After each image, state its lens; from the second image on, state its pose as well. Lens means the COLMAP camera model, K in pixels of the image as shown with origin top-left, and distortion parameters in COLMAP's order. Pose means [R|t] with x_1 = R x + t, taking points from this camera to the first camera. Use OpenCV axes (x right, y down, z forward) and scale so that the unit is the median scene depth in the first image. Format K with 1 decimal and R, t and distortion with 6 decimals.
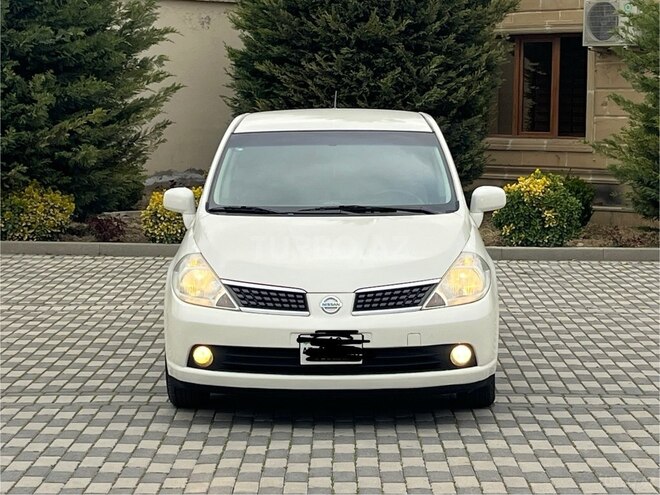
lens RADIAL K [[1656.5, 0, 335.5], [0, 1656.5, 248.5], [0, 0, 1]] dist [0.107980, 0.000000]
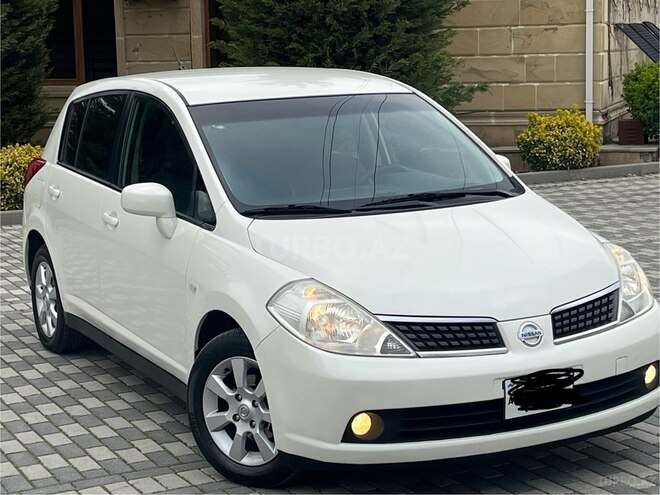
lens RADIAL K [[1364.2, 0, 354.5], [0, 1364.2, 229.3], [0, 0, 1]] dist [0.123261, 0.000000]
pose [[0.878784, -0.089805, 0.468694, -0.323450], [0.067393, 0.995645, 0.064414, -0.052797], [-0.472437, -0.025020, 0.881009, 0.444474]]
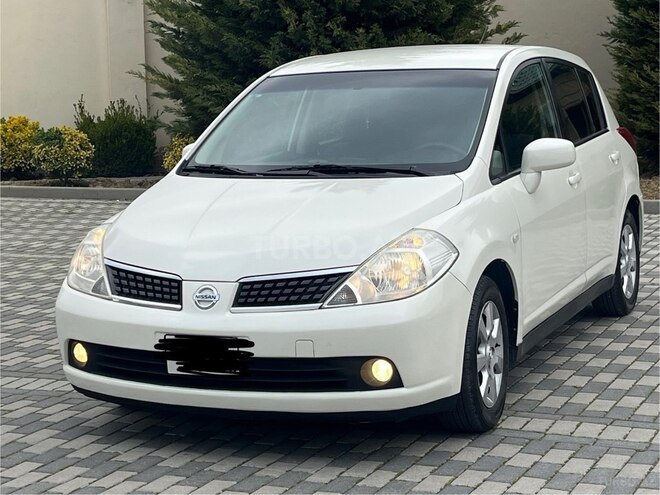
lens RADIAL K [[1364.2, 0, 327.0], [0, 1364.2, 244.5], [0, 0, 1]] dist [0.123261, 0.000000]
pose [[0.917414, 0.024551, -0.397176, 0.267950], [-0.007627, 0.998997, 0.044133, -0.016620], [0.397861, -0.037459, 0.916681, 0.403099]]
